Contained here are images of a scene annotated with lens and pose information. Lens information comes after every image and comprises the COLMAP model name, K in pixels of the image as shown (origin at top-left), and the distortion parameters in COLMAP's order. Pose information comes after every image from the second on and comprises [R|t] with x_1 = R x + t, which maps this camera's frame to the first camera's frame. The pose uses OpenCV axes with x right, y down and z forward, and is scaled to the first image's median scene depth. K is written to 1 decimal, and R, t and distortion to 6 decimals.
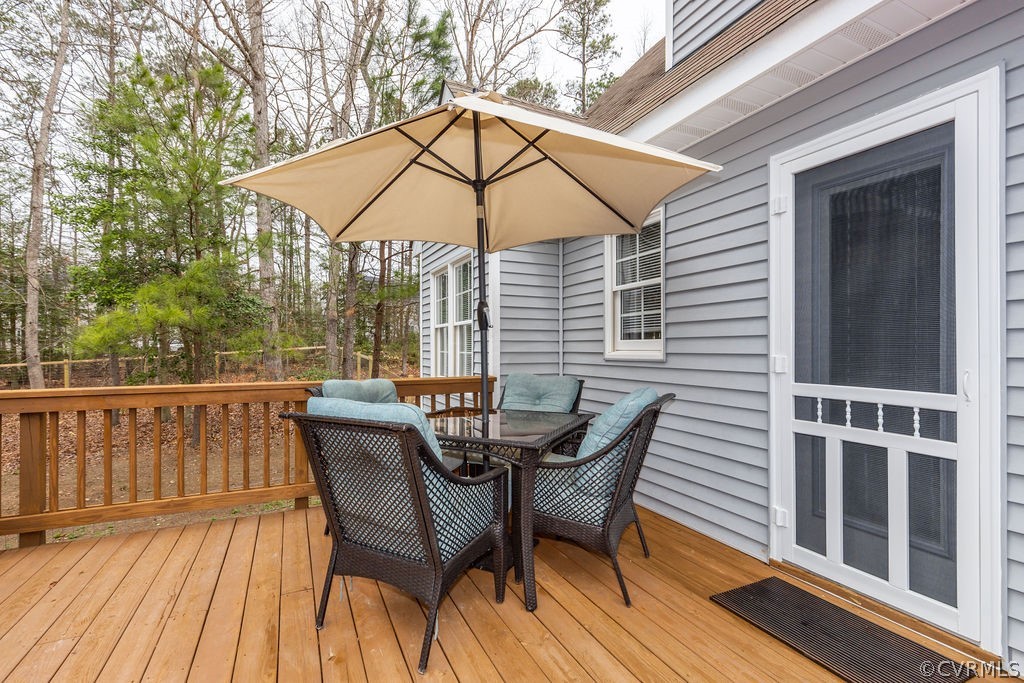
lens RADIAL K [[464.7, 0, 502.9], [0, 464.7, 340.4], [0, 0, 1]] dist [0.003252, 0.000361]
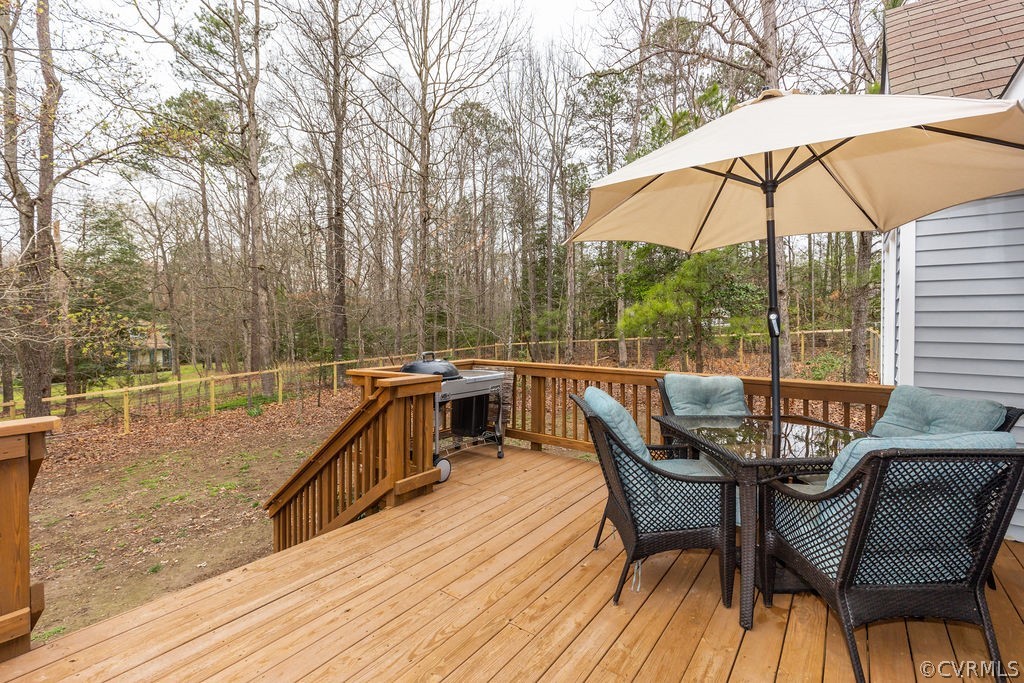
lens RADIAL K [[460.7, 0, 510.1], [0, 460.7, 324.6], [0, 0, 1]] dist [0.000956, 0.000078]
pose [[0.479412, 0.002438, -0.877587, 0.528786], [0.010426, 0.999910, 0.008473, -0.063384], [0.877528, -0.013211, 0.479343, 0.073880]]
